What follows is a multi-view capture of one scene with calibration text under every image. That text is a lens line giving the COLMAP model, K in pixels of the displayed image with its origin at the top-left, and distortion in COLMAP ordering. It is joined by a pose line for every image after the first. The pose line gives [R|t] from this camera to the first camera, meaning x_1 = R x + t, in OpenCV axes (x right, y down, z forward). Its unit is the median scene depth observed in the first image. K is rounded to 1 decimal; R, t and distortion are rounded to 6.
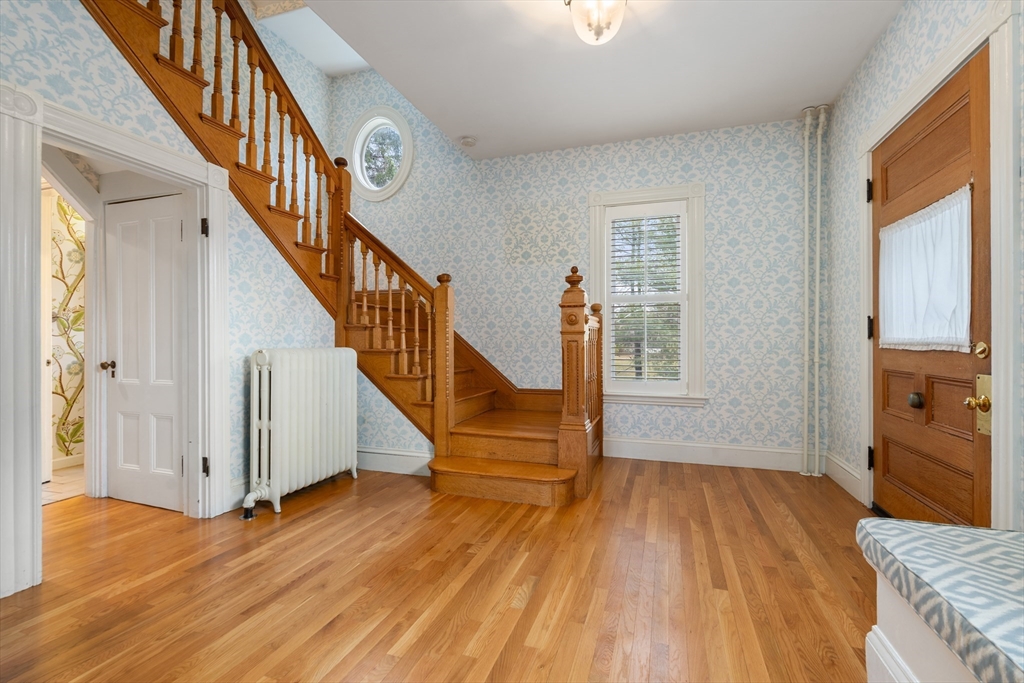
lens RADIAL K [[455.1, 0, 512.3], [0, 455.1, 342.8], [0, 0, 1]] dist [-0.004676, 0.000797]
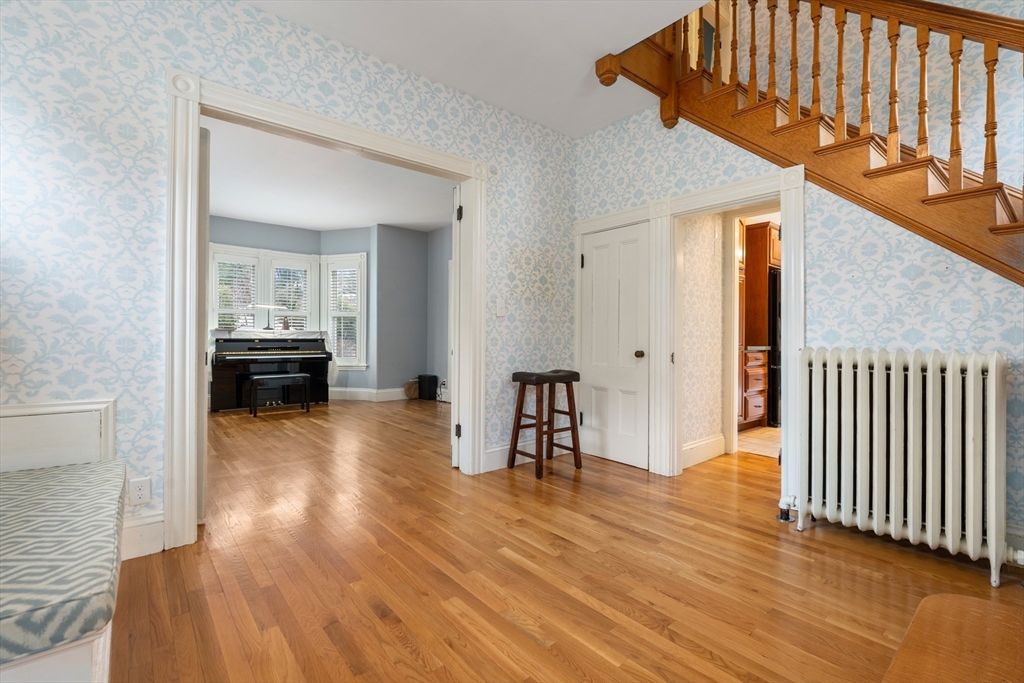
lens RADIAL K [[455.1, 0, 514.4], [0, 455.1, 339.5], [0, 0, 1]] dist [-0.004676, 0.000797]
pose [[-0.517896, -0.000354, -0.855444, 0.449922], [-0.008253, 0.999955, 0.004583, -0.000725], [0.855404, 0.009433, -0.517875, 0.820051]]
